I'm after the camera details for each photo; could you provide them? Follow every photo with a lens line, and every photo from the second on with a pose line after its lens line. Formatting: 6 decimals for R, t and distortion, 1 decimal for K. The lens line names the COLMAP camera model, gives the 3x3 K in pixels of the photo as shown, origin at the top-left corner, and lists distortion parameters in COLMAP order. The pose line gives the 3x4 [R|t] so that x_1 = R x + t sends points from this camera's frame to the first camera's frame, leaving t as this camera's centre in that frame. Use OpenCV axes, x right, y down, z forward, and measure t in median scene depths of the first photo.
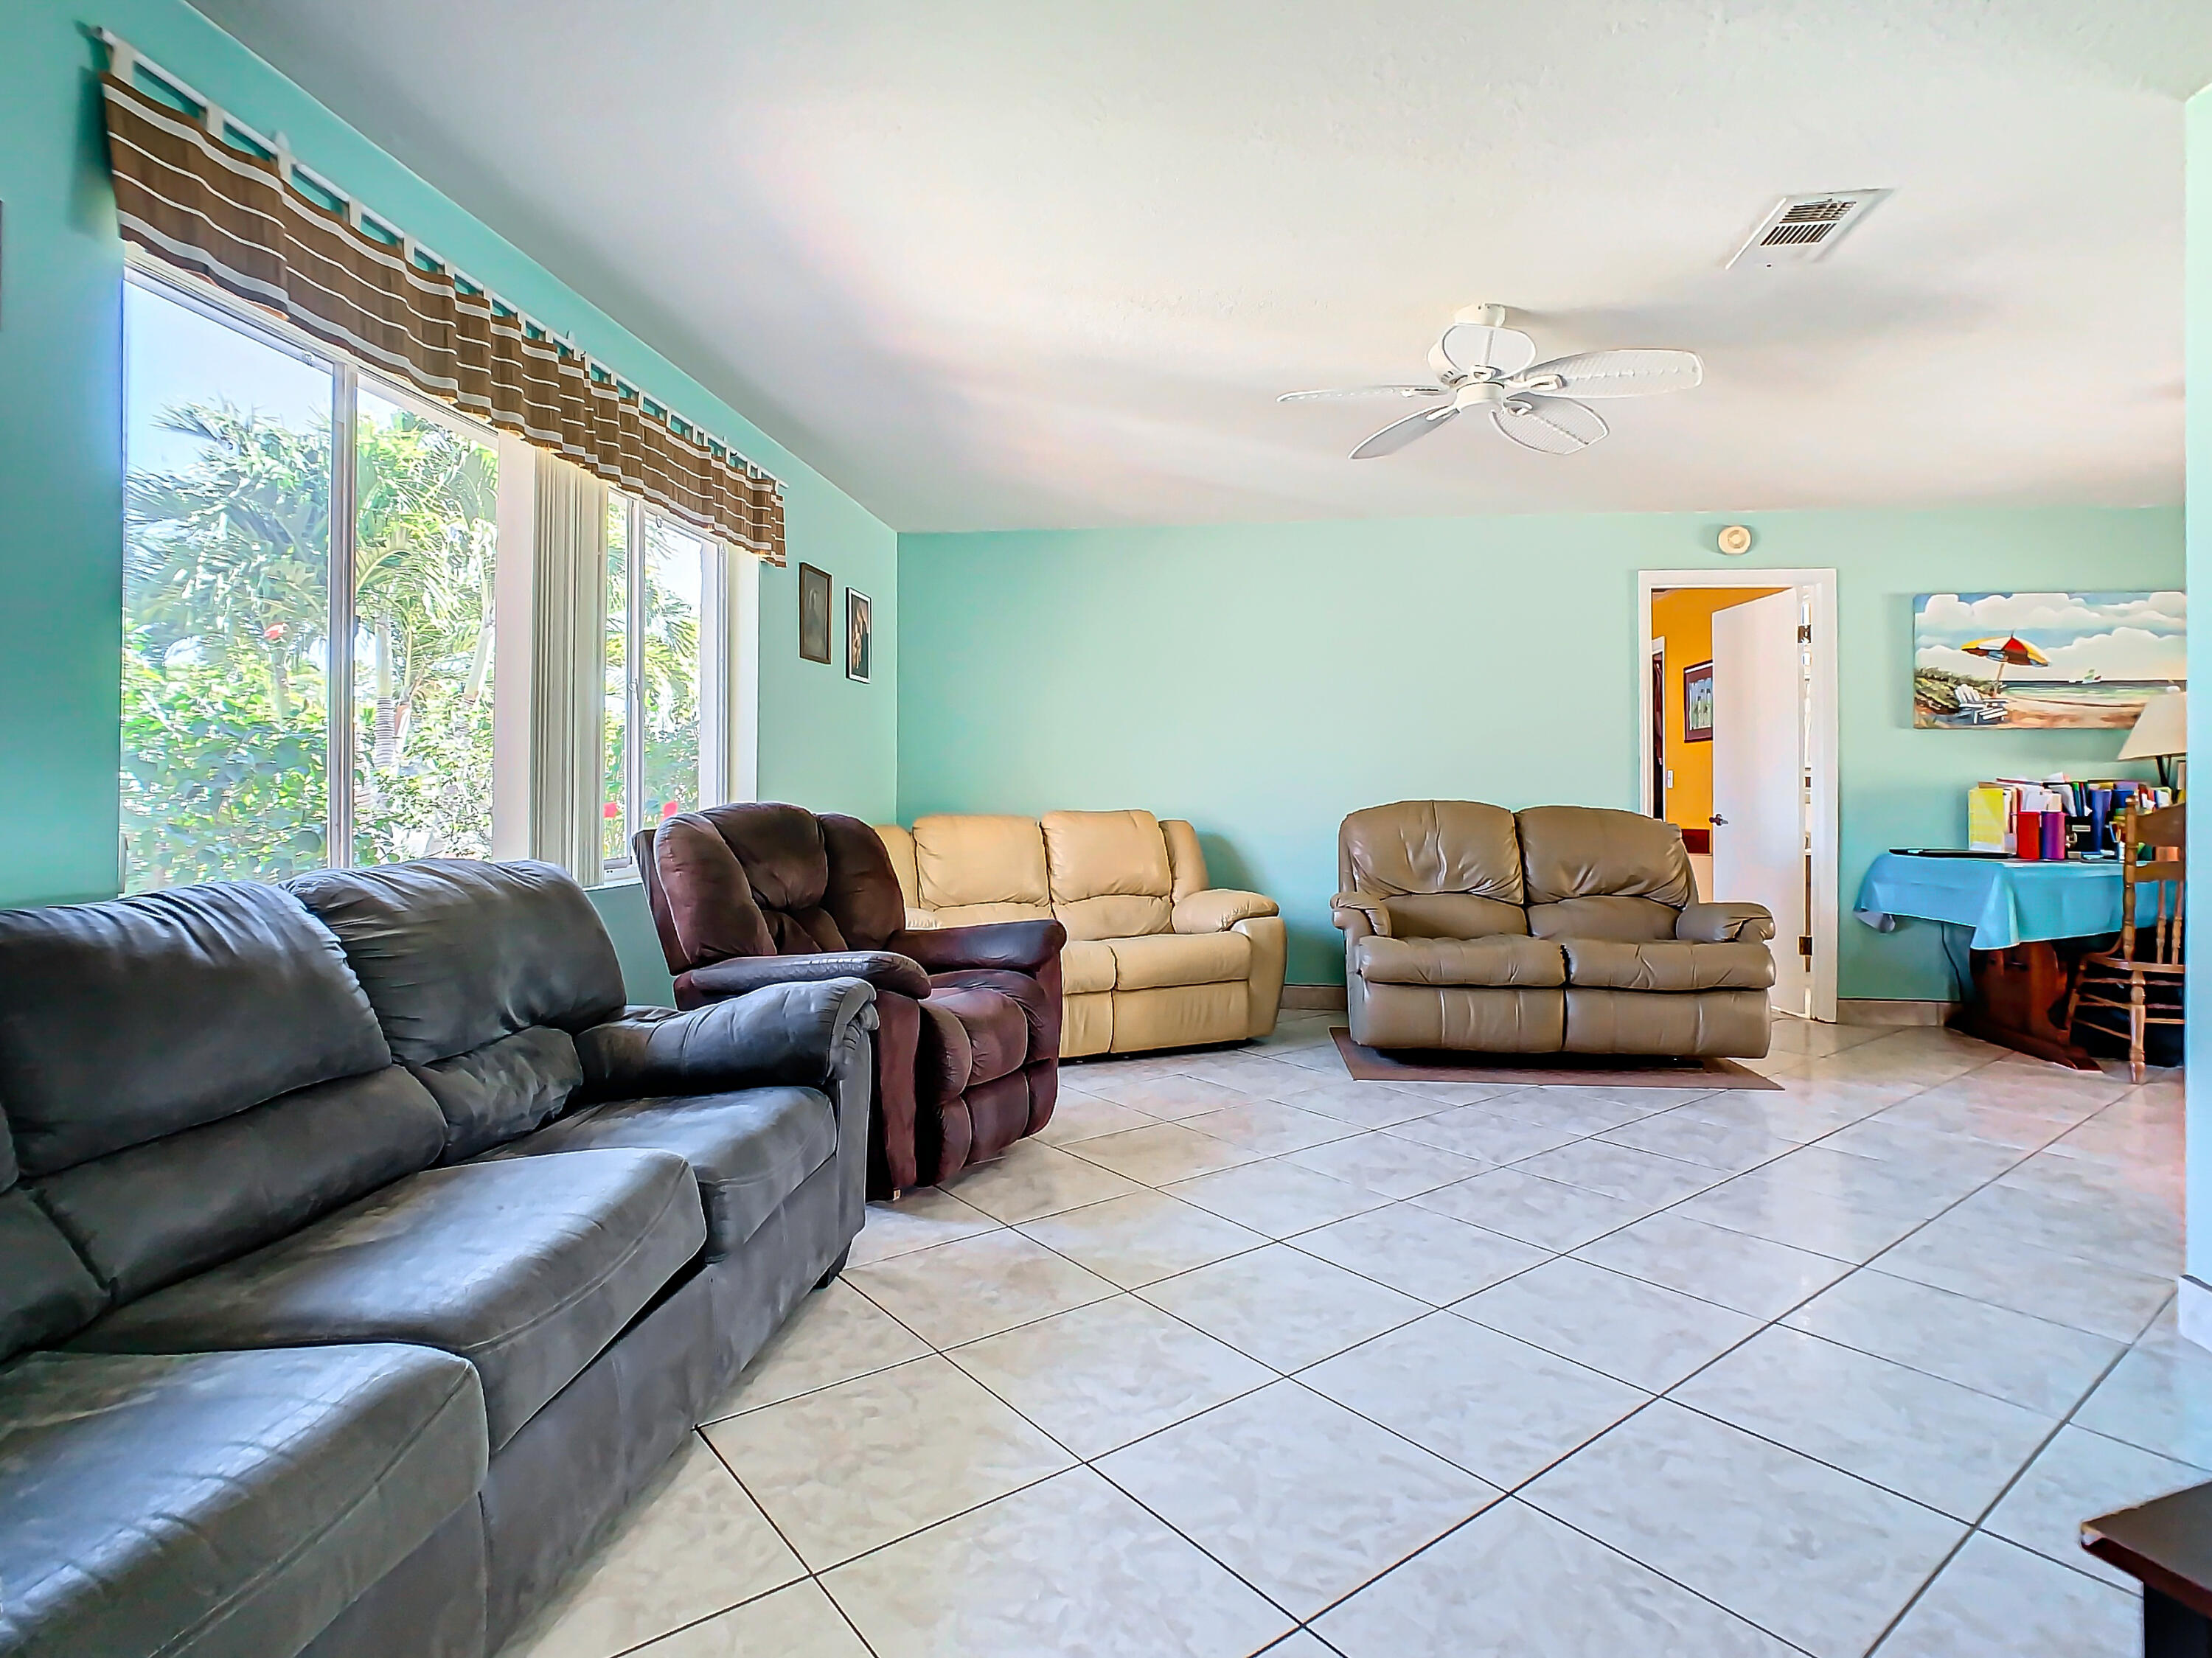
lens RADIAL K [[1182.4, 0, 1108.6], [0, 1182.4, 790.0], [0, 0, 1]] dist [-0.074623, 0.053633]
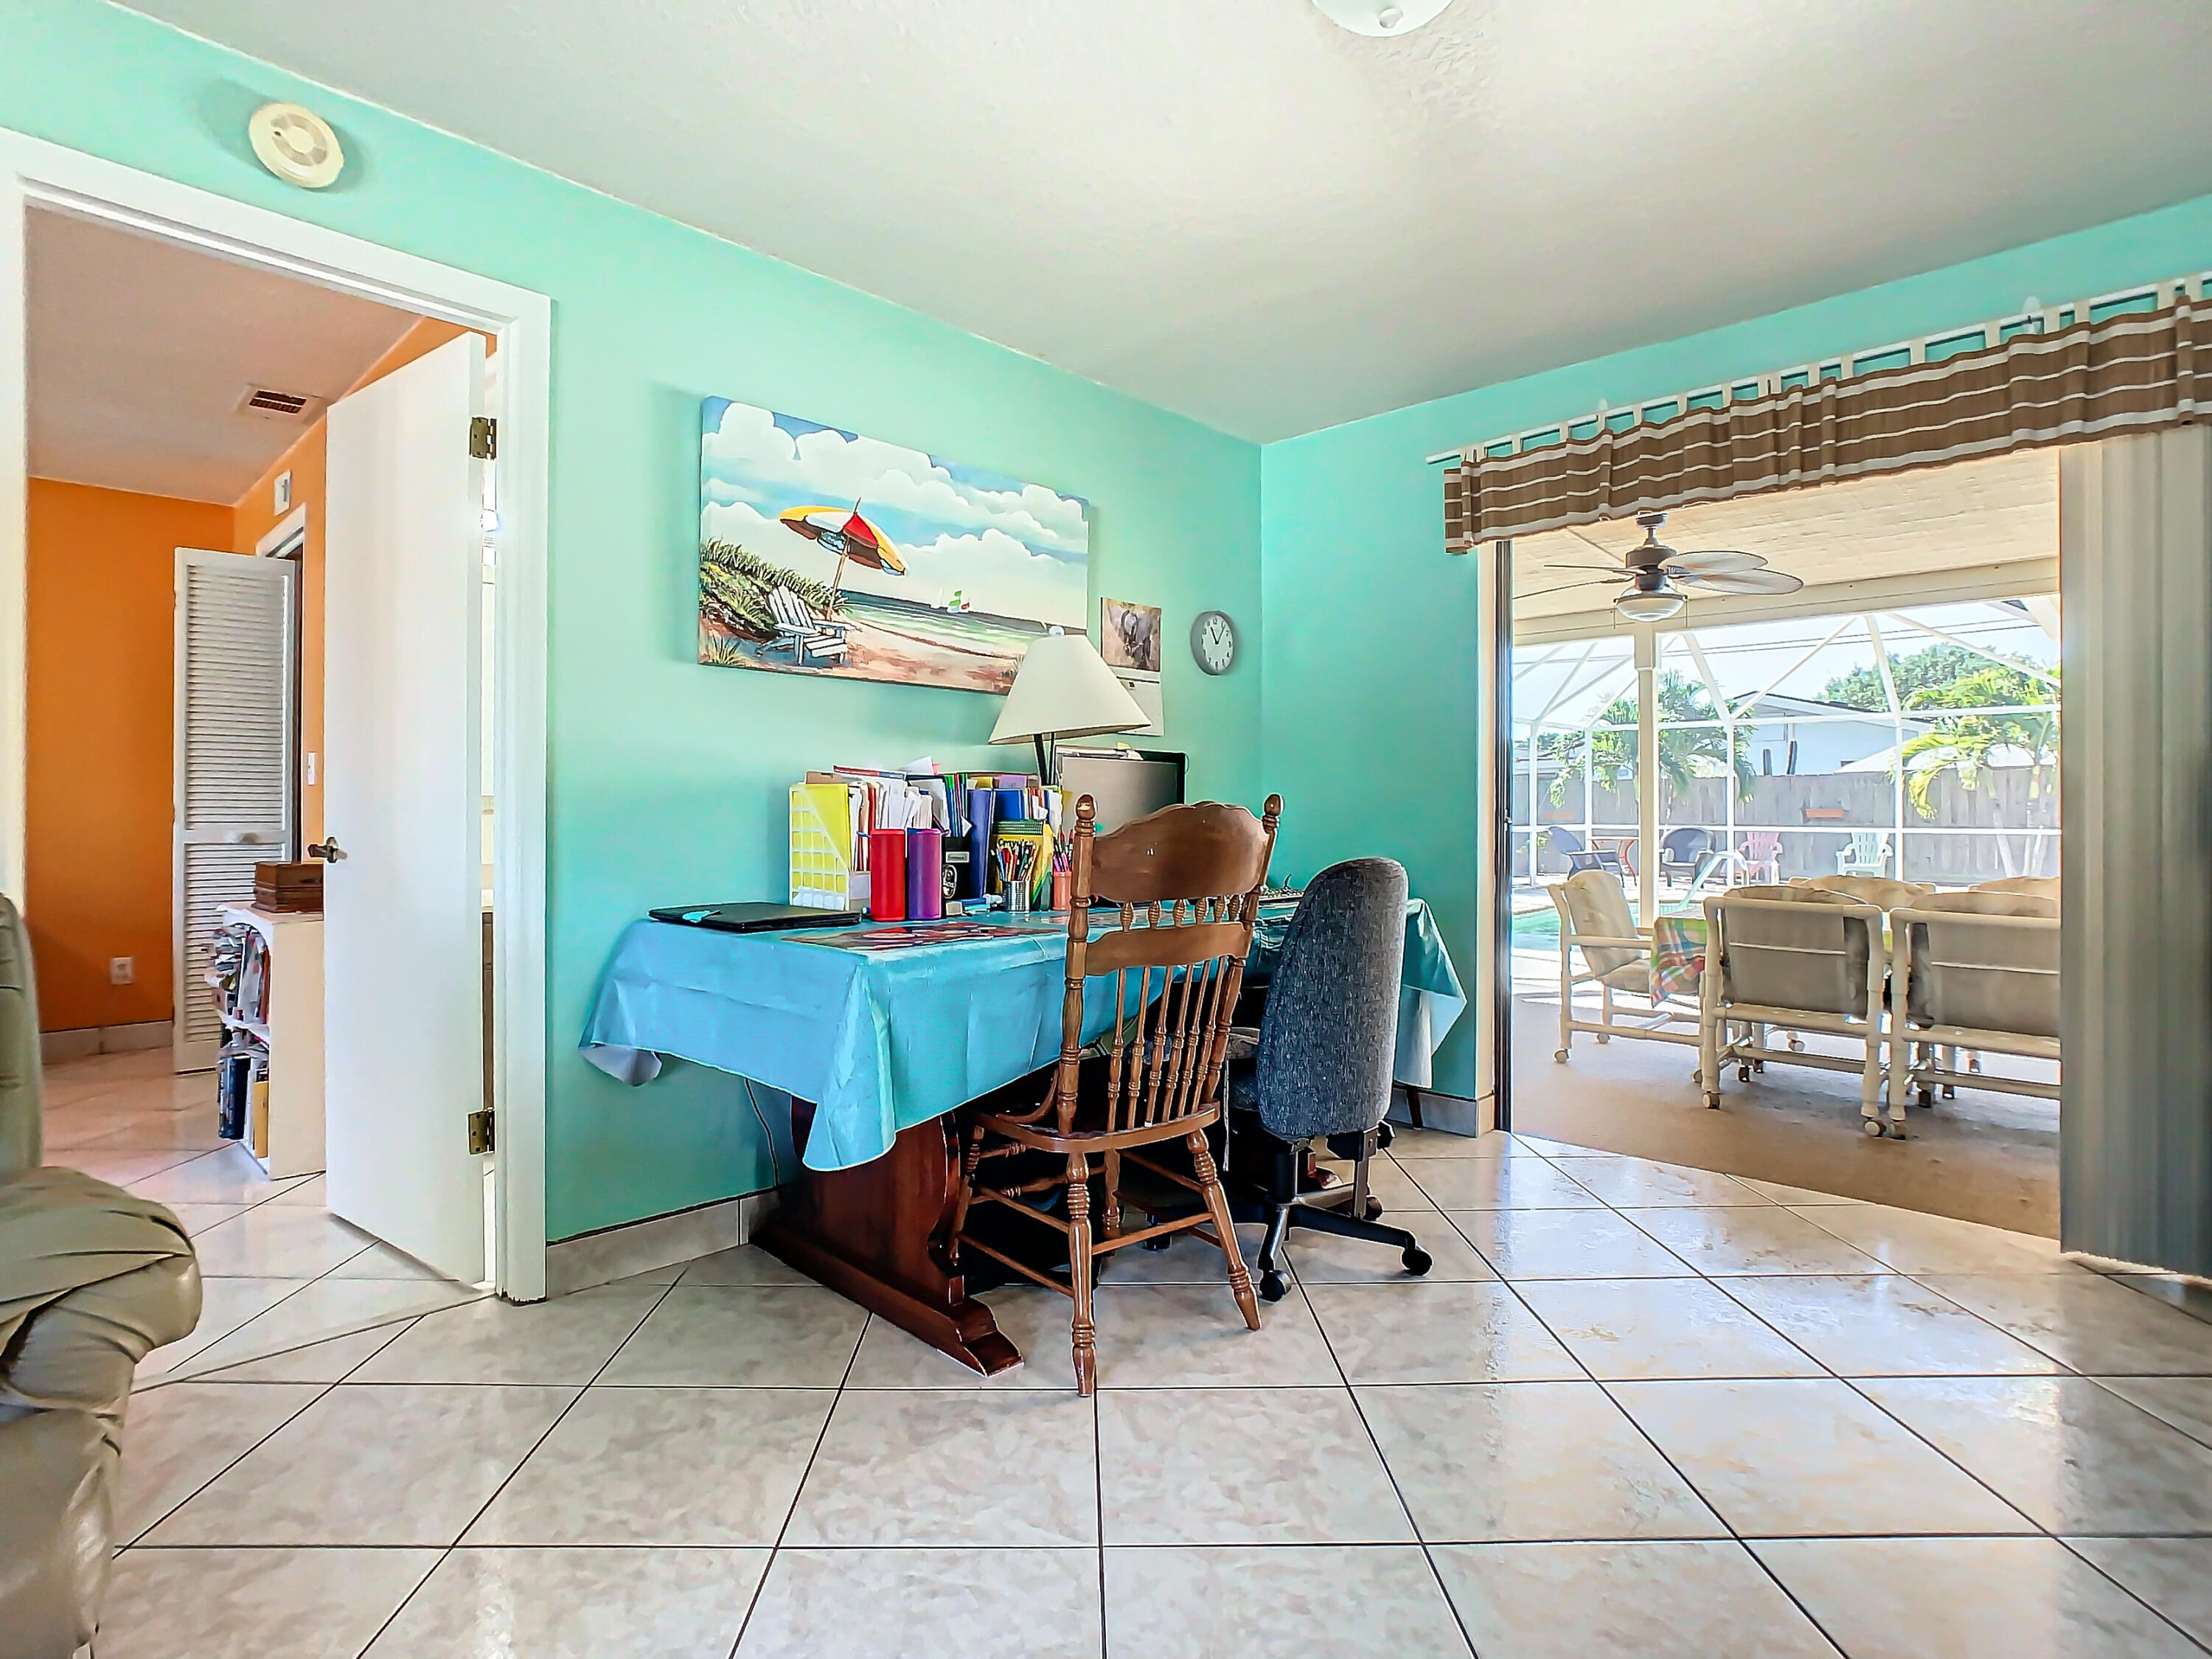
lens RADIAL K [[1189.1, 0, 1110.4], [0, 1189.1, 808.7], [0, 0, 1]] dist [-0.035691, 0.019252]
pose [[0.607815, -0.000385, 0.794079, 0.408491], [-0.003939, 0.999986, 0.003500, 0.006996], [-0.794069, -0.005255, 0.607805, 0.559077]]
